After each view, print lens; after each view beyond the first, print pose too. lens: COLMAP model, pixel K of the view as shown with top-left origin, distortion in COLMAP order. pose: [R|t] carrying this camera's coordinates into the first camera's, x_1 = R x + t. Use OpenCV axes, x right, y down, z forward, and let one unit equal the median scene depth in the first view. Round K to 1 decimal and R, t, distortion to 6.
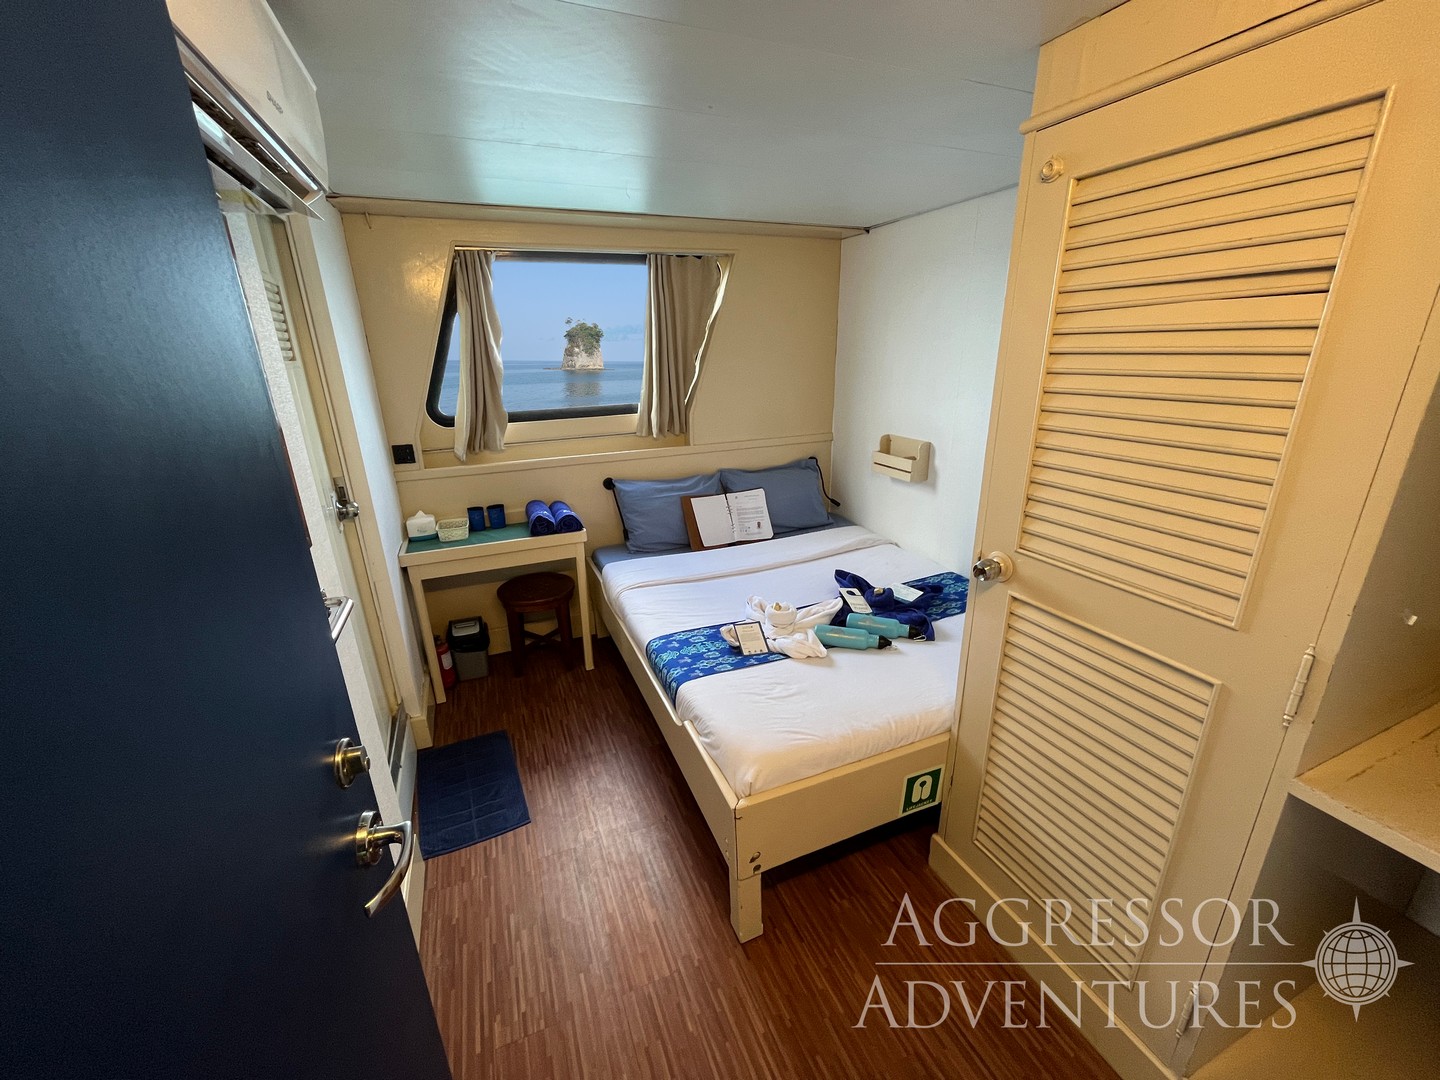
lens RADIAL K [[584.3, 0, 716.8], [0, 584.3, 545.6], [0, 0, 1]] dist [-0.003308, -0.000350]
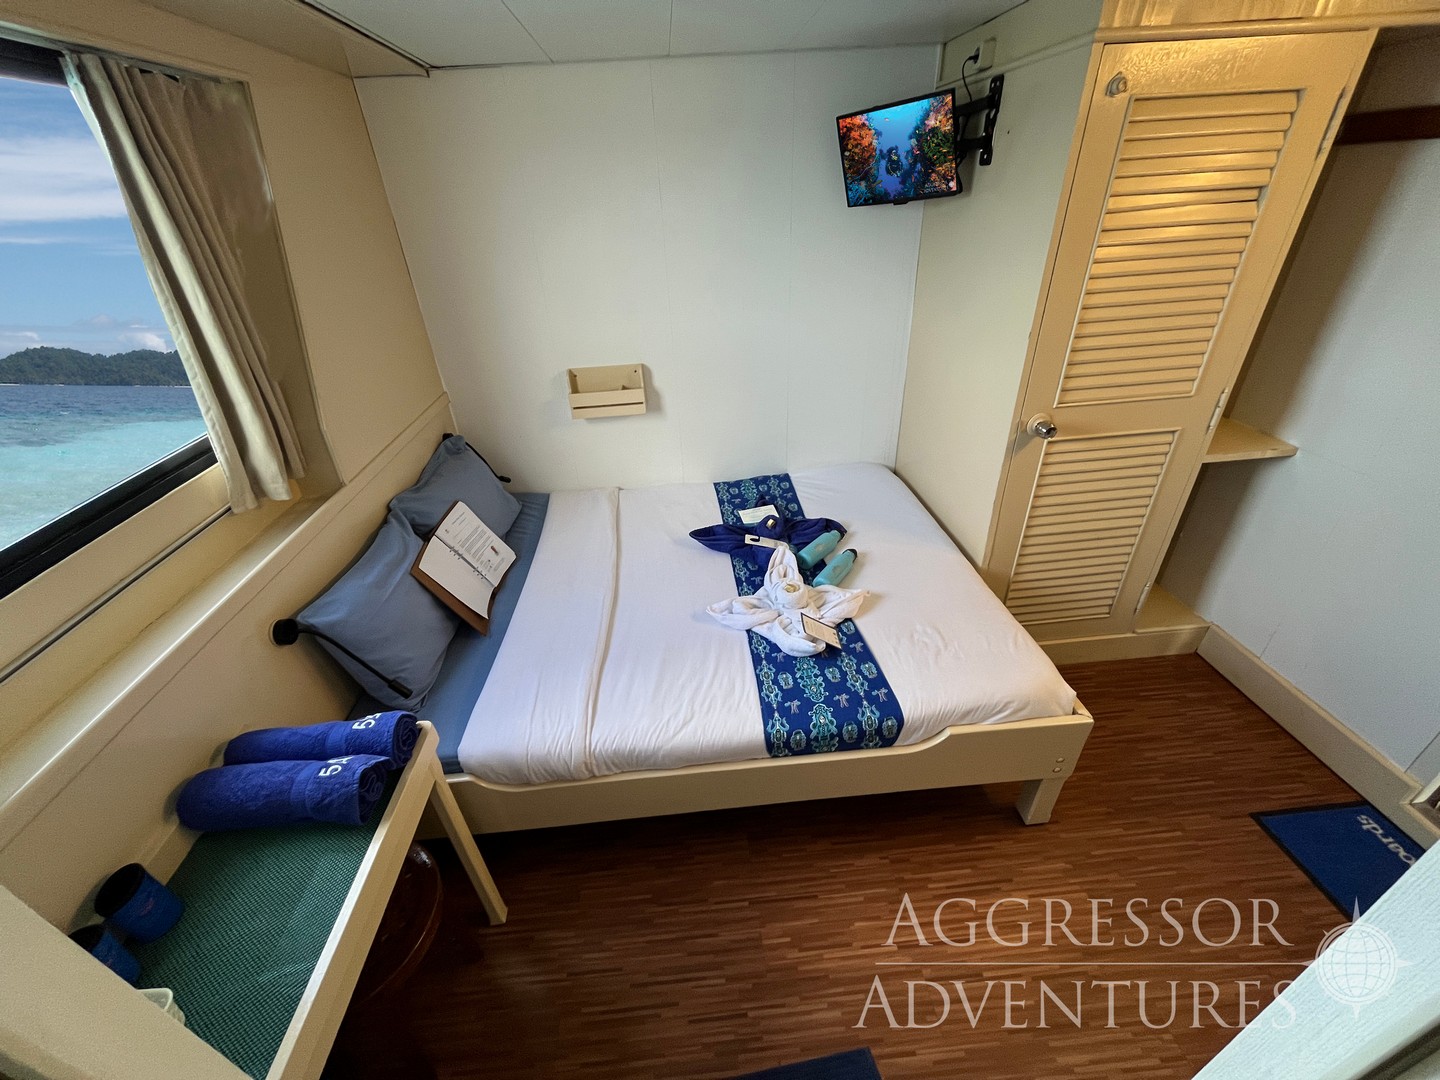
lens RADIAL K [[584.3, 0, 716.8], [0, 584.3, 545.6], [0, 0, 1]] dist [-0.003308, -0.000350]
pose [[0.310959, -0.492555, 0.812831, -0.497190], [0.352948, 0.853918, 0.382428, -0.261365], [-0.882458, 0.167968, 0.439380, 0.606259]]
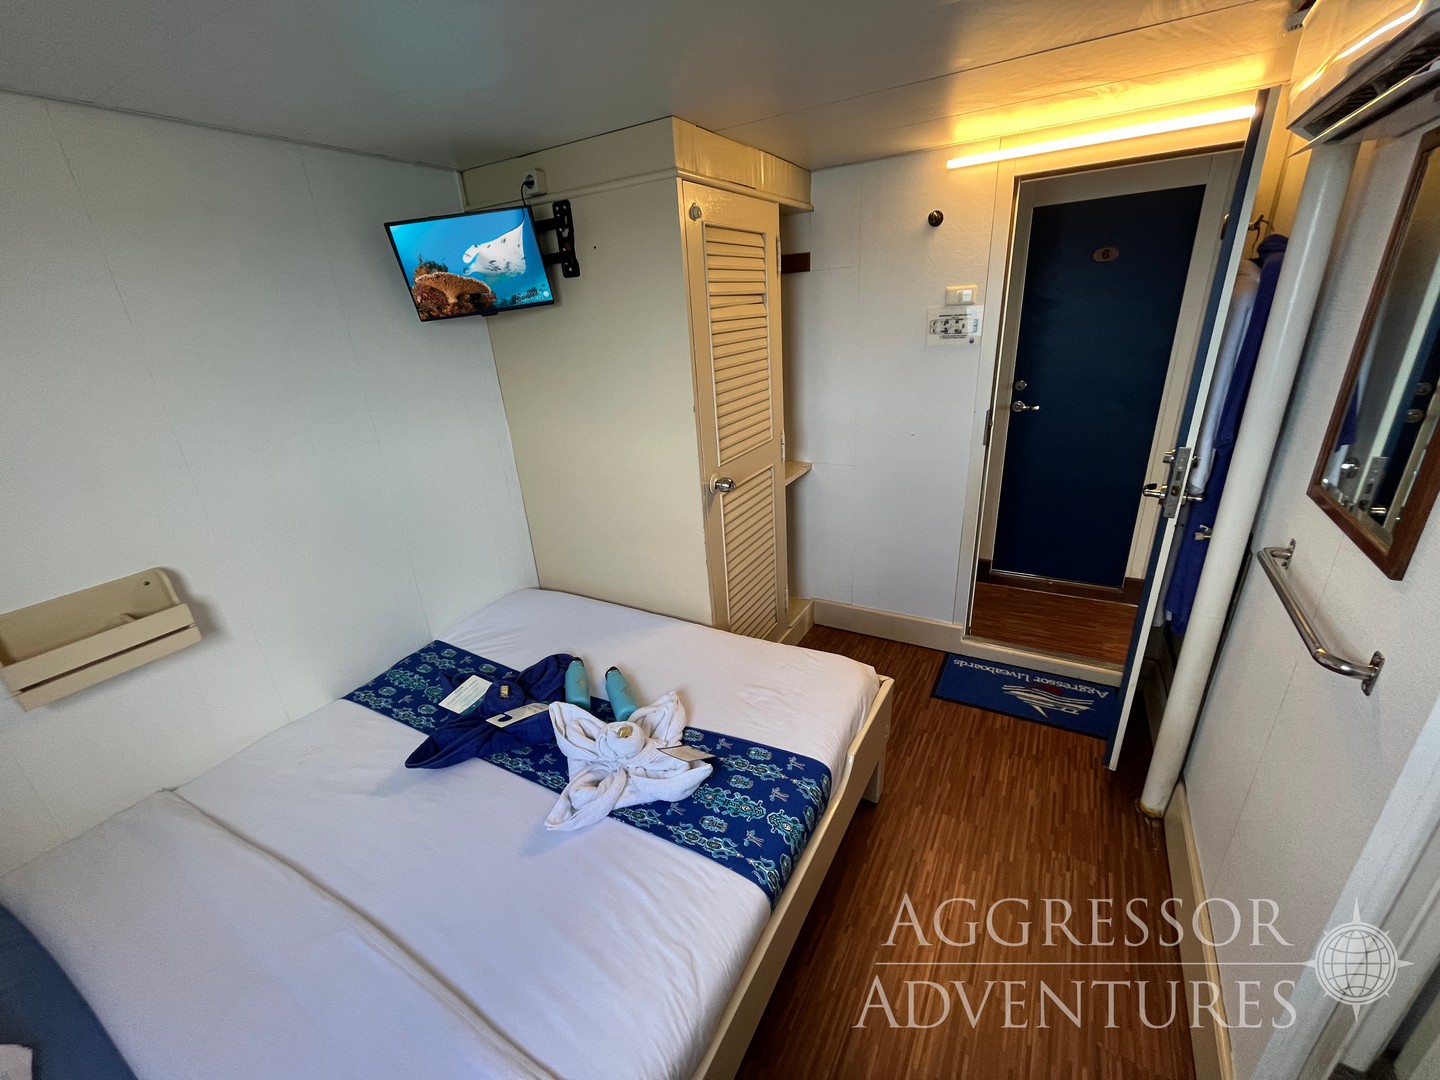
lens RADIAL K [[585.7, 0, 721.1], [0, 585.7, 543.5], [0, 0, 1]] dist [-0.000780, -0.000018]
pose [[-0.607953, -0.239679, 0.756933, -0.362607], [0.330018, 0.790809, 0.515470, -0.324149], [-0.722137, 0.563183, -0.401676, 0.908532]]
